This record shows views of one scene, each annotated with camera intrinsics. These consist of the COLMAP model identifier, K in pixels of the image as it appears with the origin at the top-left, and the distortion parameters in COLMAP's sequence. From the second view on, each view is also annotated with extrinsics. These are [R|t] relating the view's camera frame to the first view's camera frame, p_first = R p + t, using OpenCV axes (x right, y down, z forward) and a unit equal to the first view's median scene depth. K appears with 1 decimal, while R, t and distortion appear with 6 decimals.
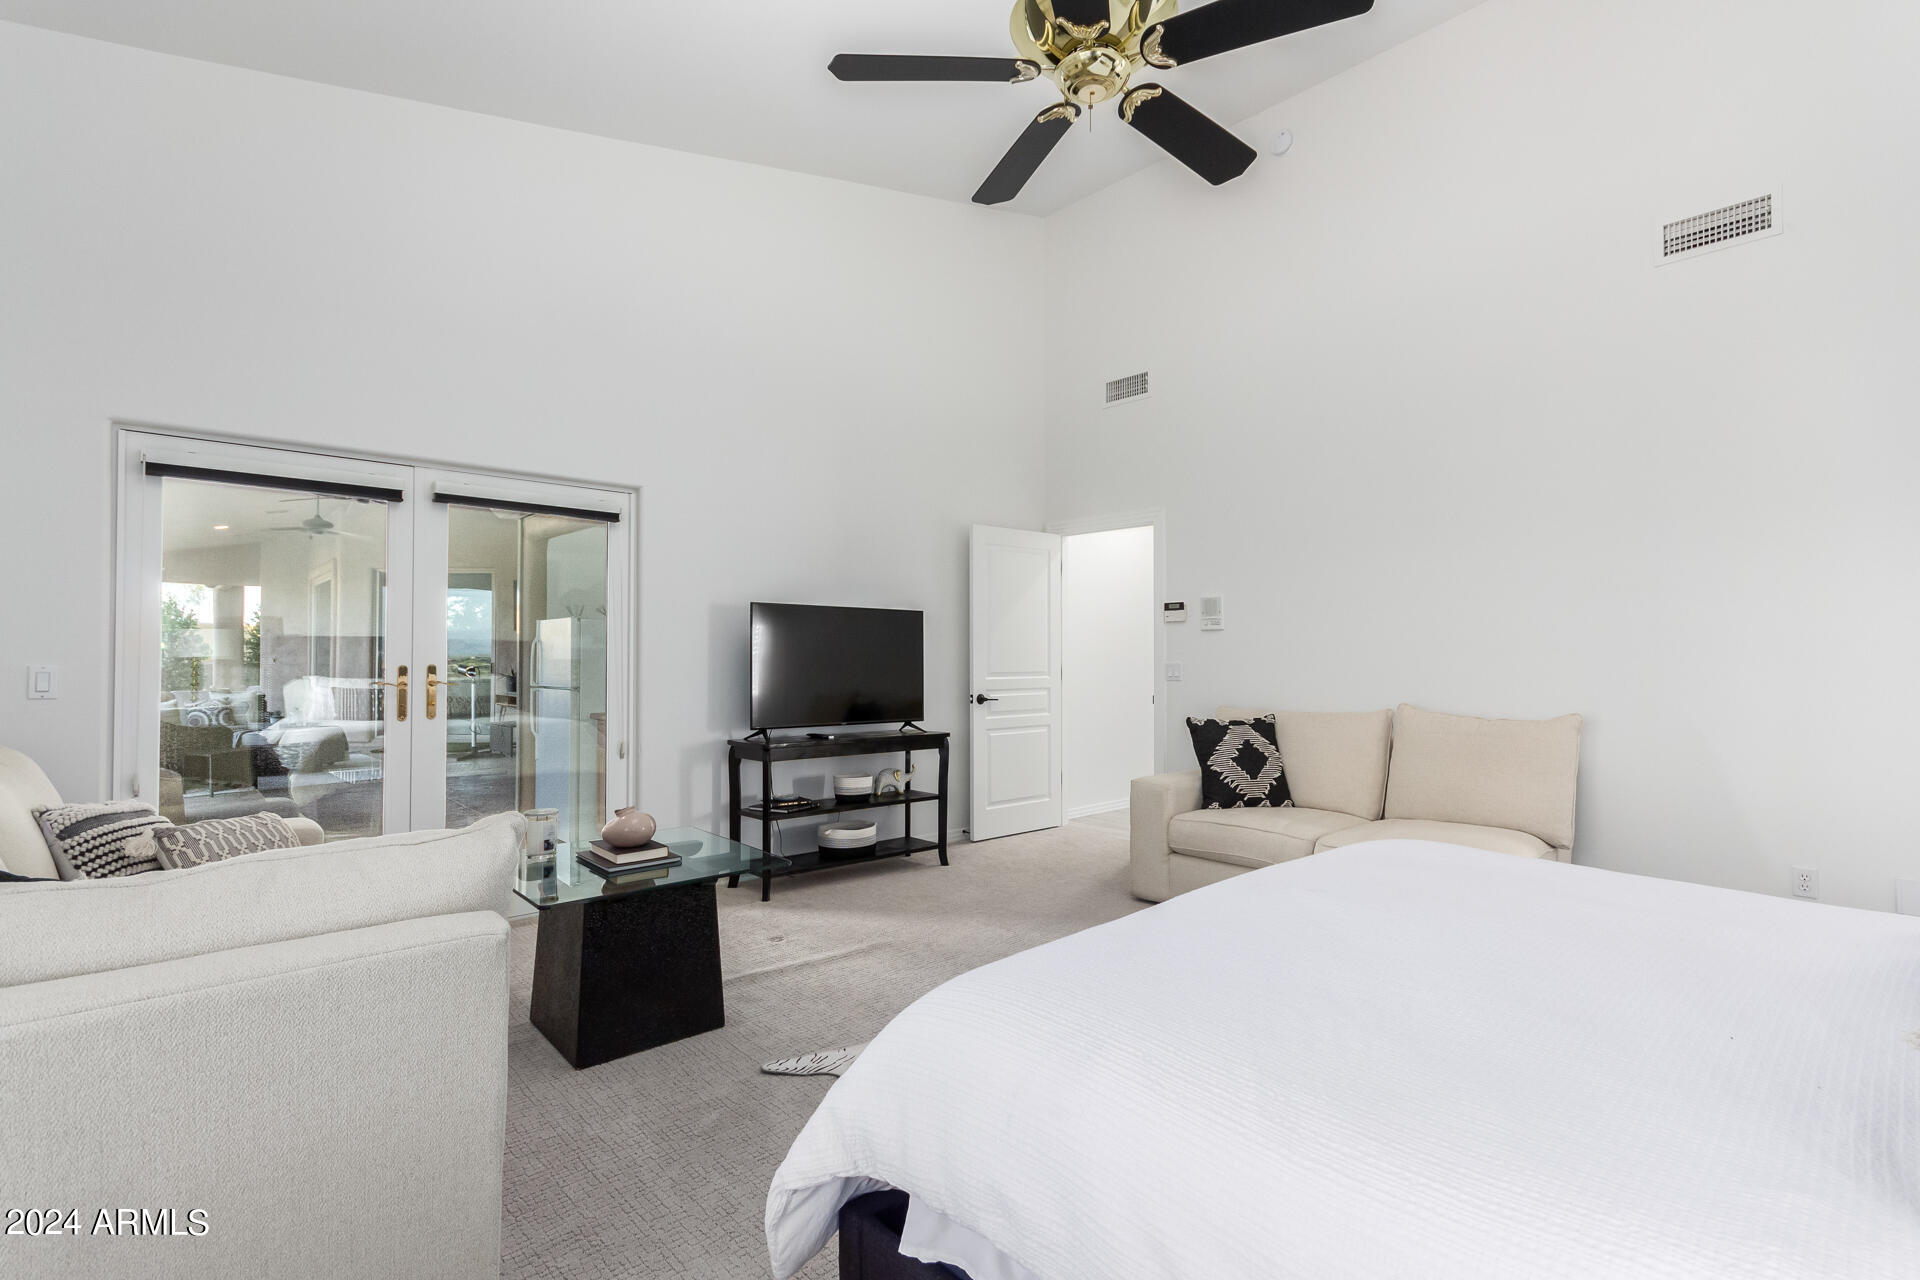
lens RADIAL K [[891.7, 0, 958.1], [0, 891.7, 653.6], [0, 0, 1]] dist [0.004135, 0.000777]
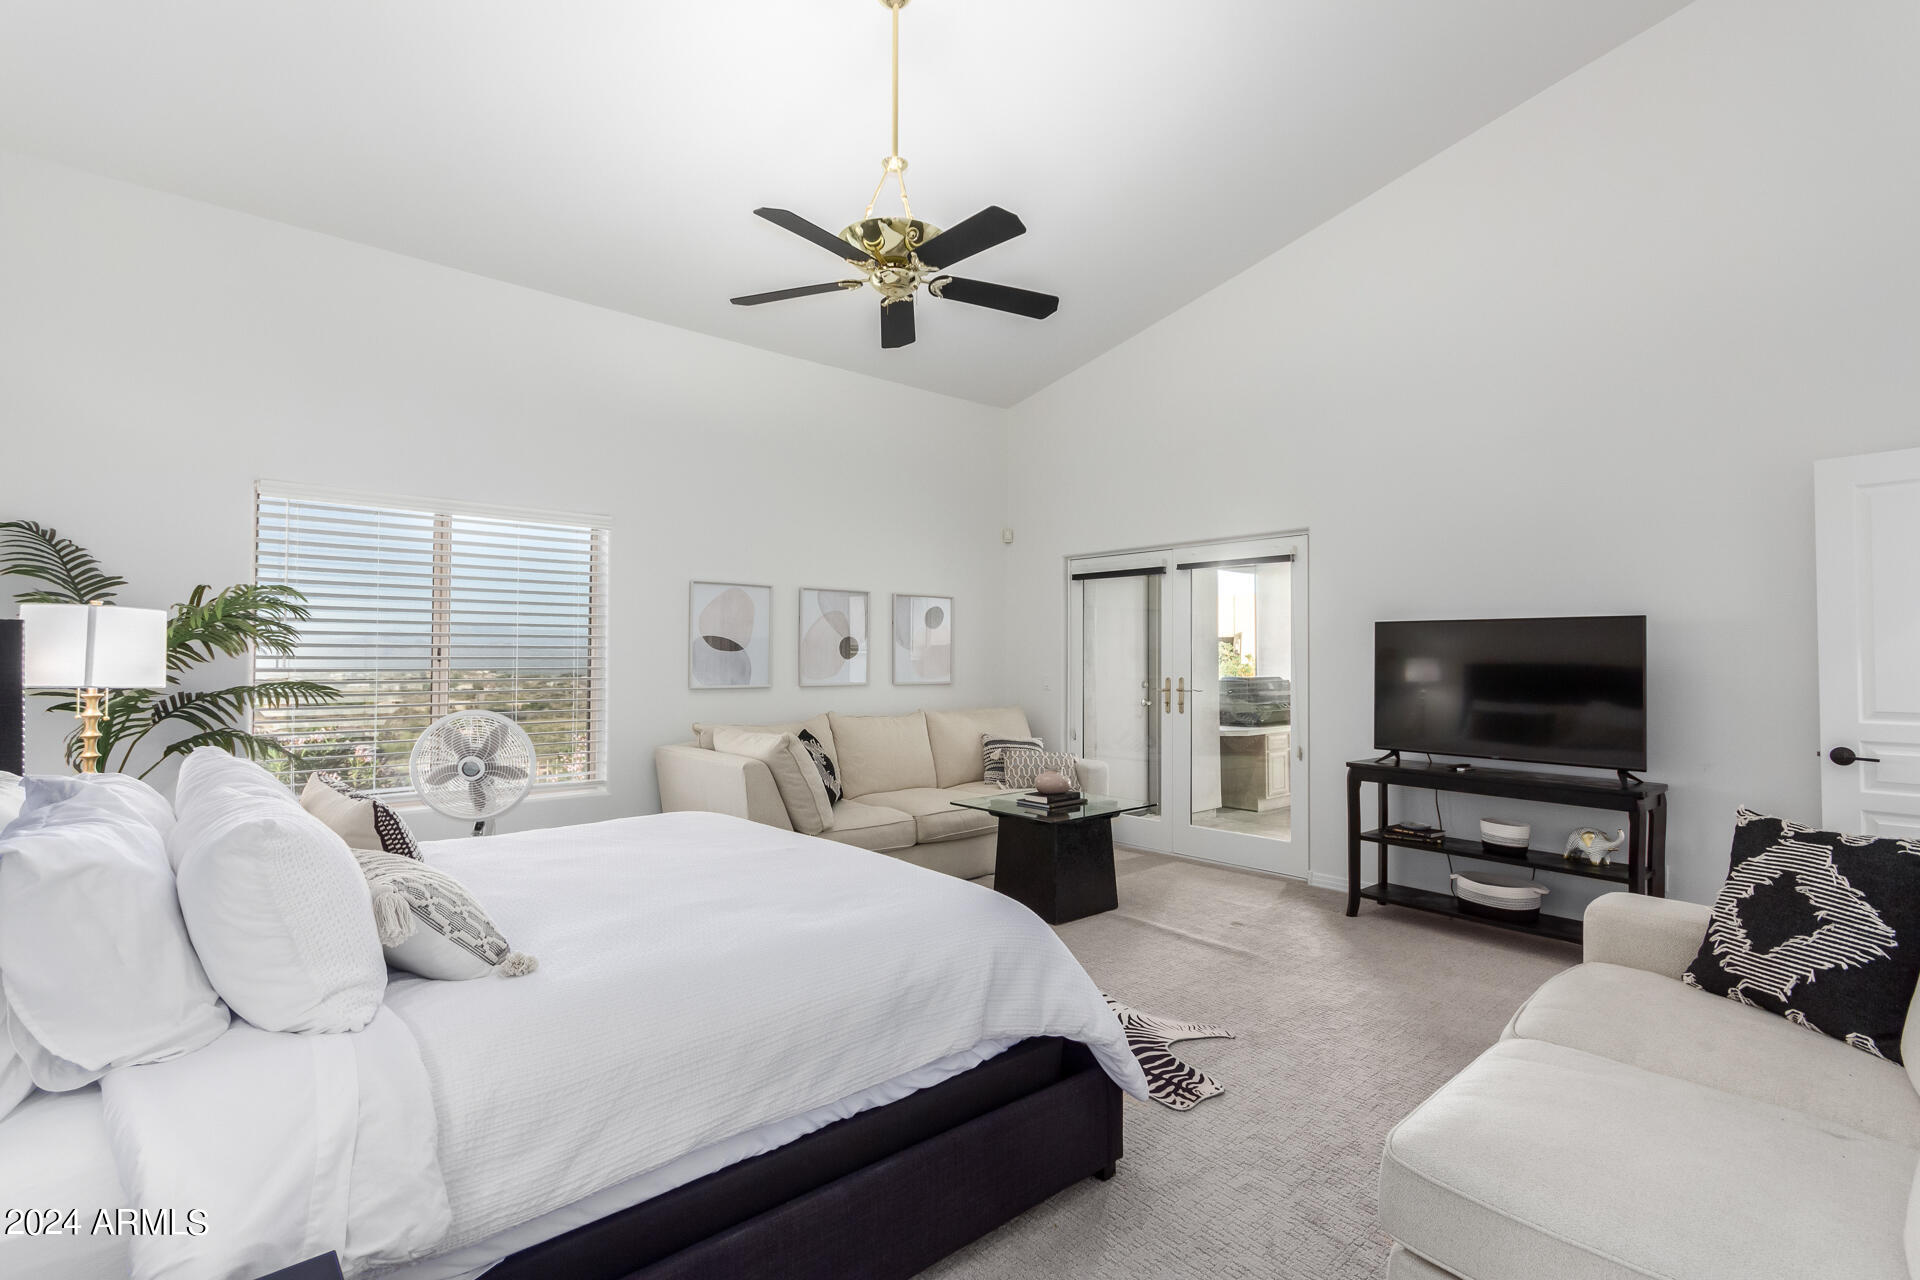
lens RADIAL K [[872.6, 0, 977.3], [0, 872.6, 650.2], [0, 0, 1]] dist [0.006302, 0.000639]
pose [[0.009318, -0.014078, -0.999857, 0.855924], [-0.003240, 0.999895, -0.014108, -0.011915], [0.999951, 0.003371, 0.009272, 0.619205]]
